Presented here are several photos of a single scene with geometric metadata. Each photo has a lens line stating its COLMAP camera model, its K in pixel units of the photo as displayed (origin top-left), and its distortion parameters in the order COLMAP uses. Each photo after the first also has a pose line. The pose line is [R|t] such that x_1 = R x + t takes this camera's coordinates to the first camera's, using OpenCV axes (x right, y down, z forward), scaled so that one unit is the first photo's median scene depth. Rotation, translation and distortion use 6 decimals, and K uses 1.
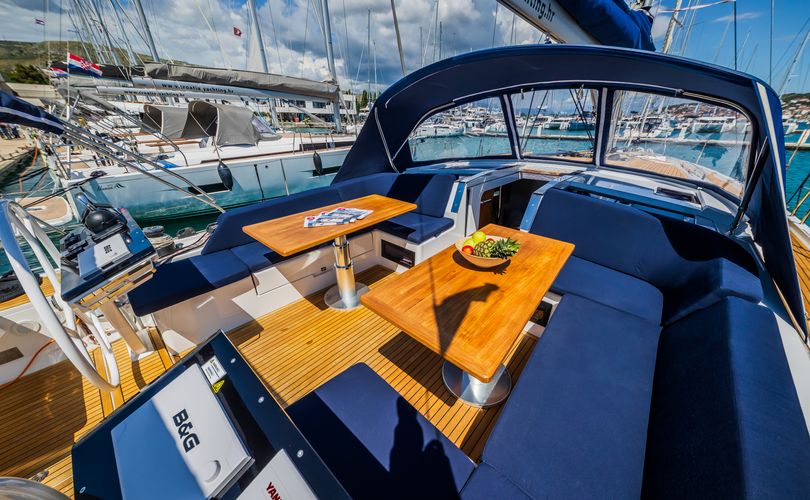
lens RADIAL K [[286.9, 0, 406.1], [0, 286.9, 253.1], [0, 0, 1]] dist [0.010812, -0.000007]
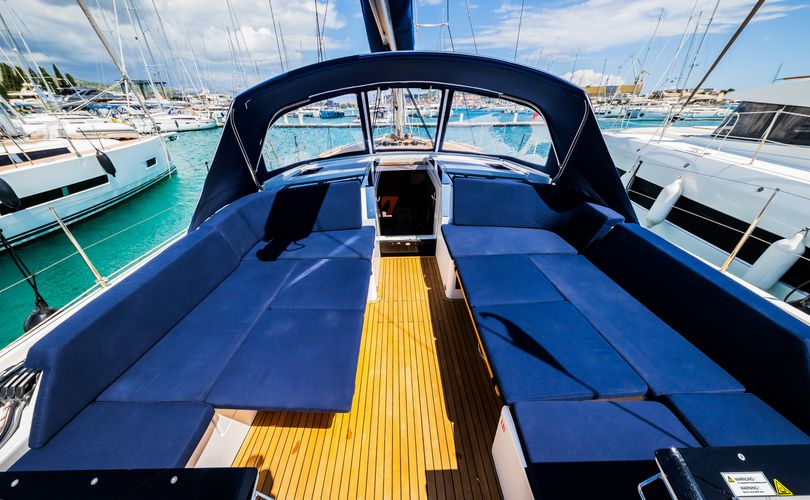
lens RADIAL K [[288.8, 0, 405.0], [0, 288.8, 250.0], [0, 0, 1]] dist [0.008179, -0.000111]
pose [[0.737031, -0.315281, 0.597815, -0.457316], [0.300396, 0.945170, 0.128123, -0.167980], [-0.605432, 0.085151, 0.791329, 0.240110]]
